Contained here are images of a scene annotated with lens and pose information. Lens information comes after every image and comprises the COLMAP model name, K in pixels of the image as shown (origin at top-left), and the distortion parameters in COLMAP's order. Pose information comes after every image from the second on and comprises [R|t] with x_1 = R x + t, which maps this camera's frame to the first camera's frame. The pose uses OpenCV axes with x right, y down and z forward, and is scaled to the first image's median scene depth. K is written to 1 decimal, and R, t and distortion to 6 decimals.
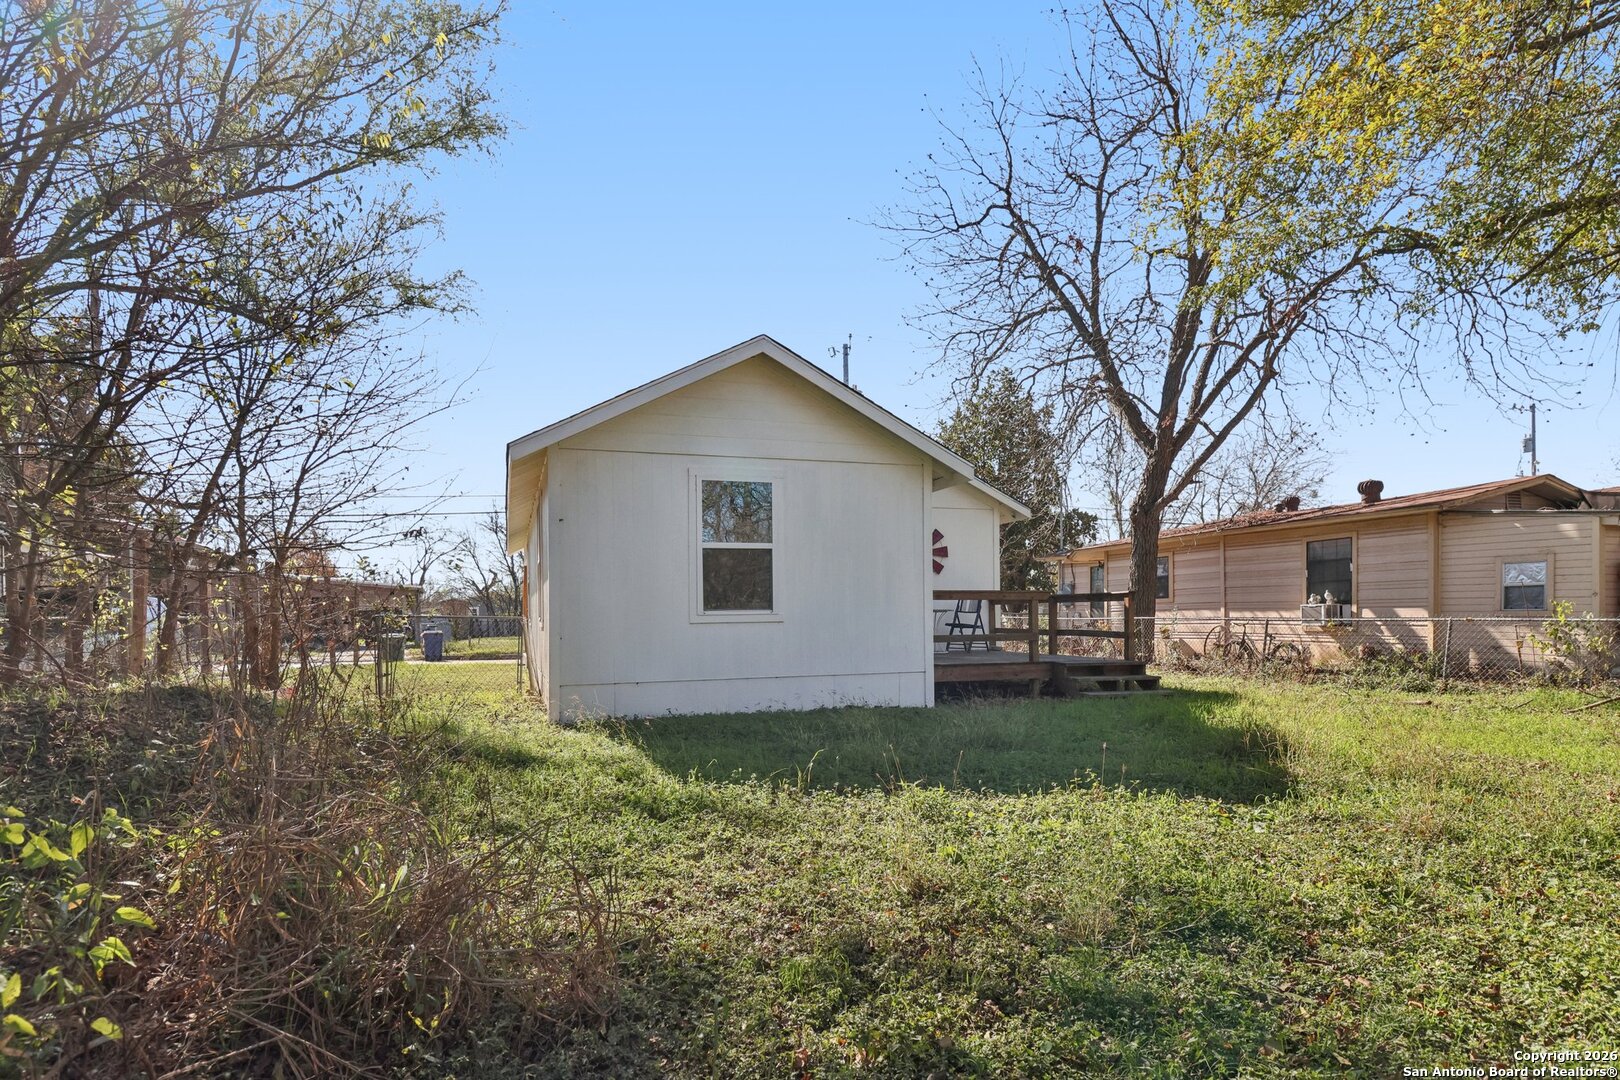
lens RADIAL K [[886.5, 0, 815.6], [0, 886.5, 572.6], [0, 0, 1]] dist [0.000540, 0.000078]
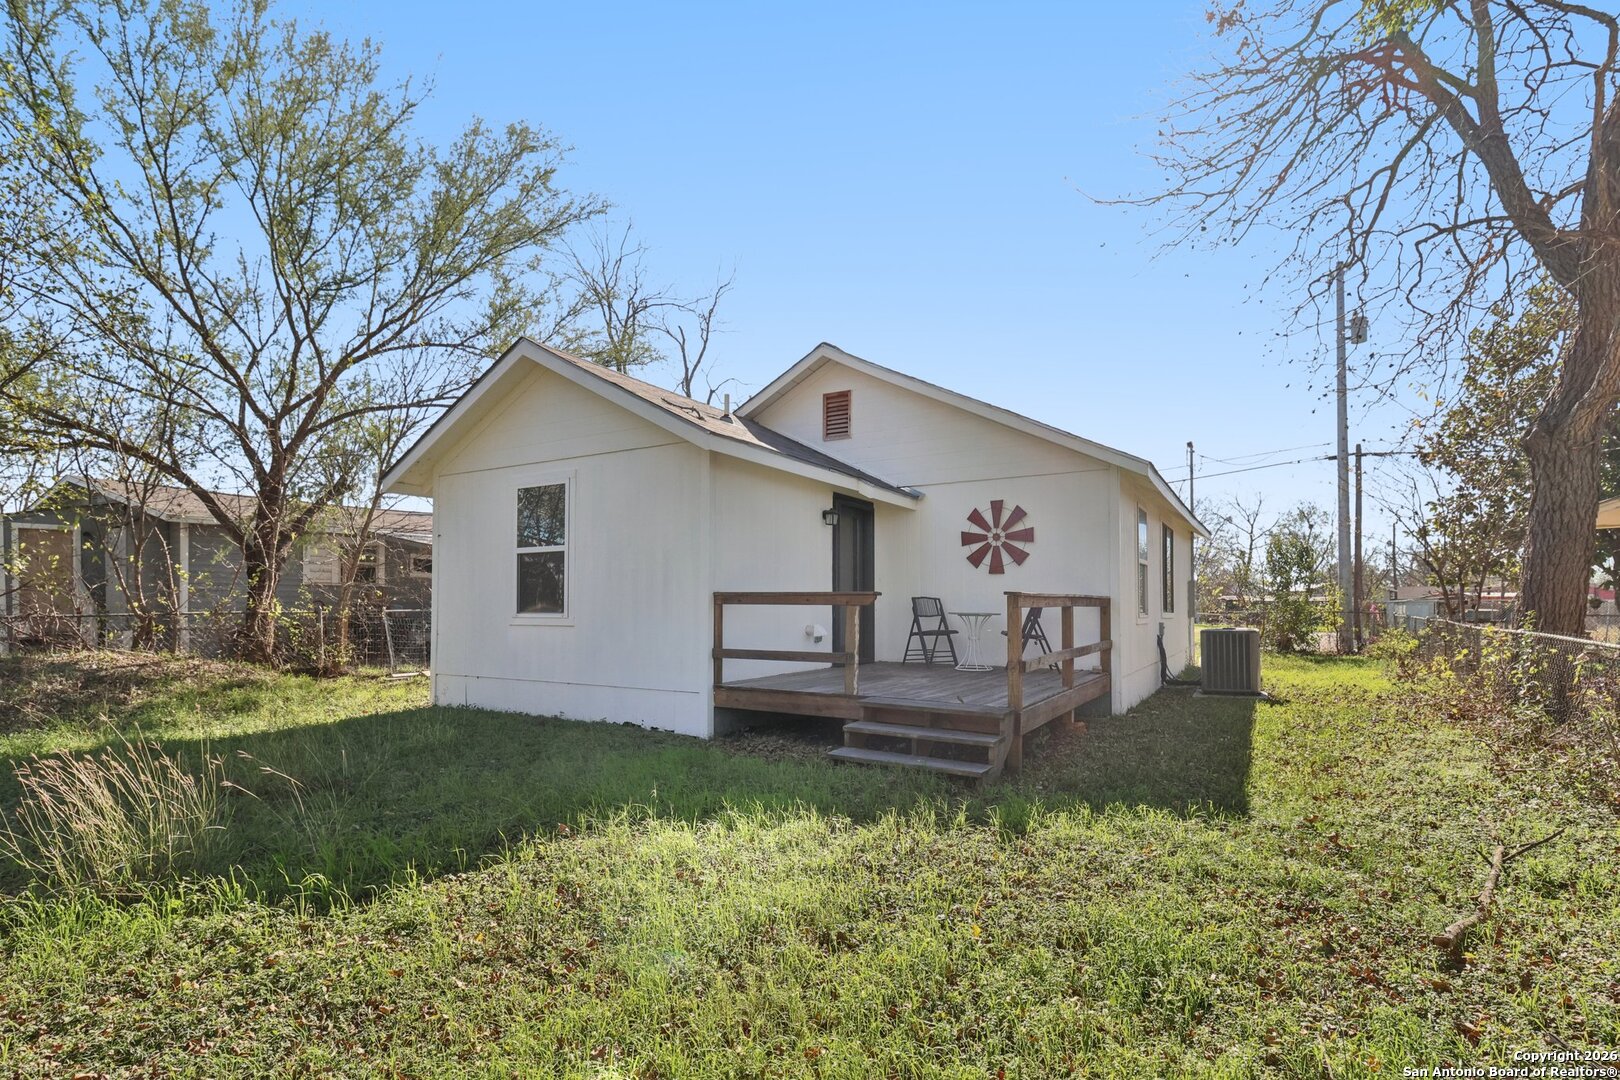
lens RADIAL K [[762.3, 0, 810.4], [0, 762.3, 568.2], [0, 0, 1]] dist [0.000335, -0.000186]
pose [[0.646104, -0.023302, -0.762893, 0.742549], [0.029850, 0.999541, -0.005250, 0.004130], [0.762665, -0.019380, 0.646503, 0.642682]]
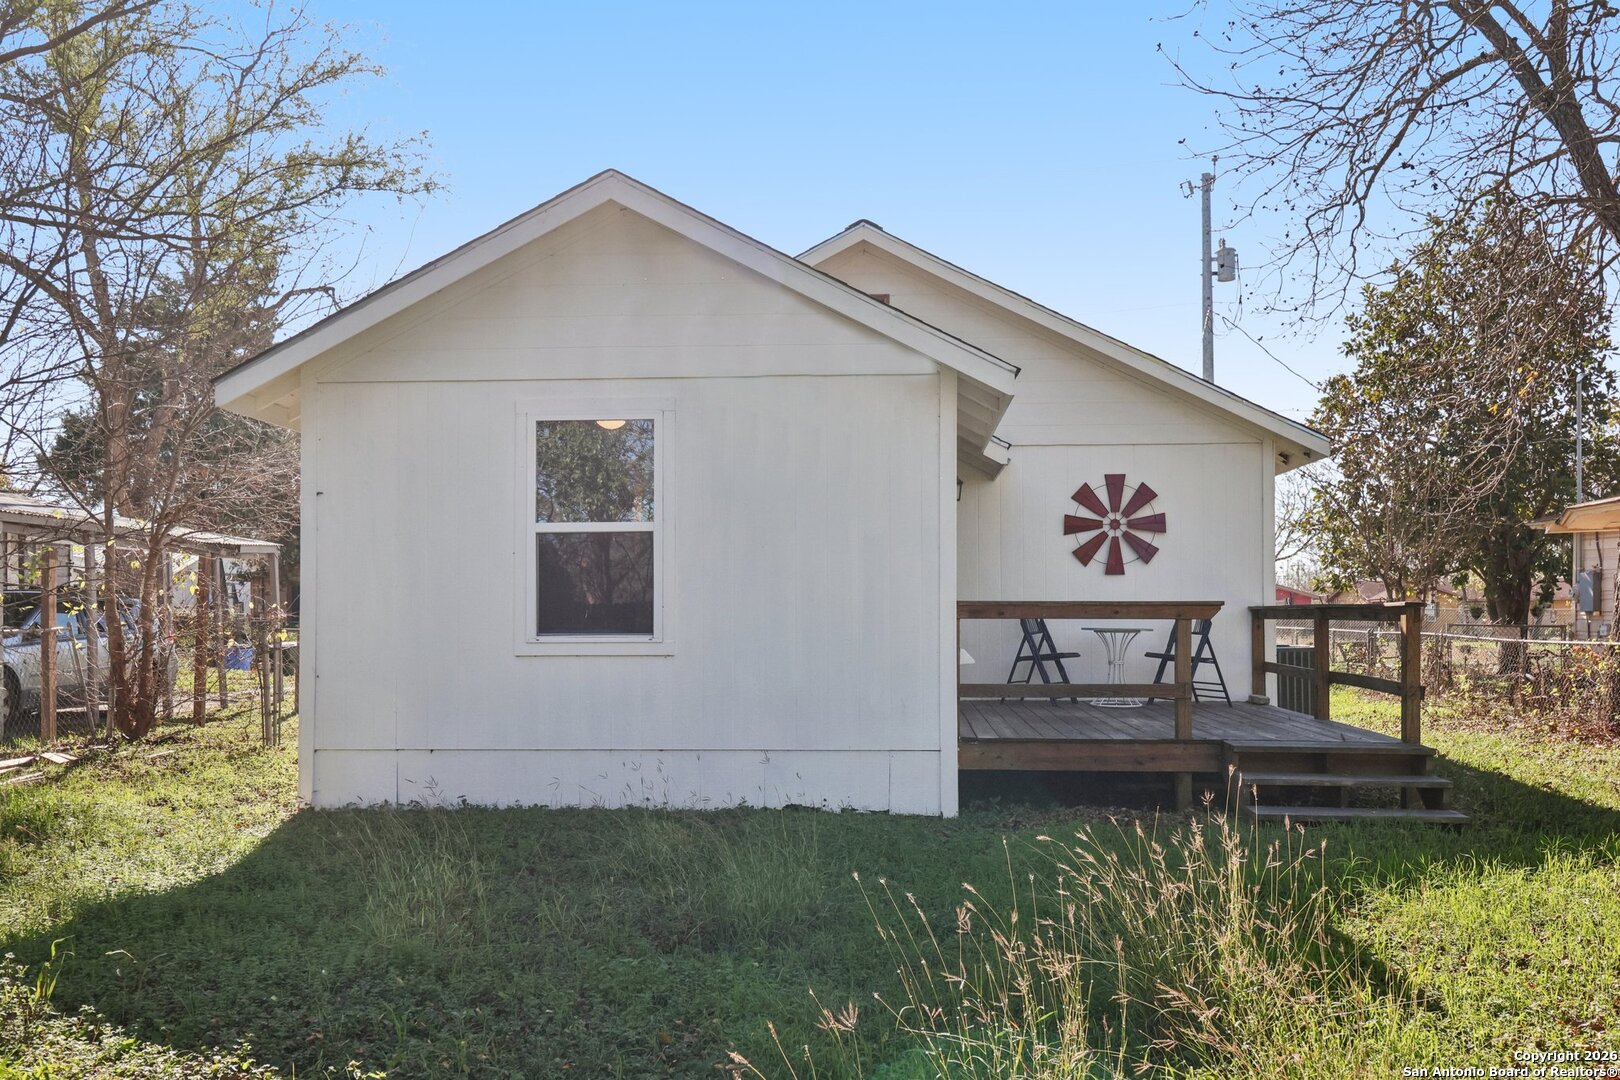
lens RADIAL K [[1294.9, 0, 810.0], [0, 1294.9, 540.0], [0, 0, 1]] dist [0.009194, 0.004263]
pose [[0.927072, -0.010340, -0.374740, 0.357181], [0.009407, 0.999946, -0.004317, -0.015820], [0.374764, 0.000477, 0.927120, 0.236299]]
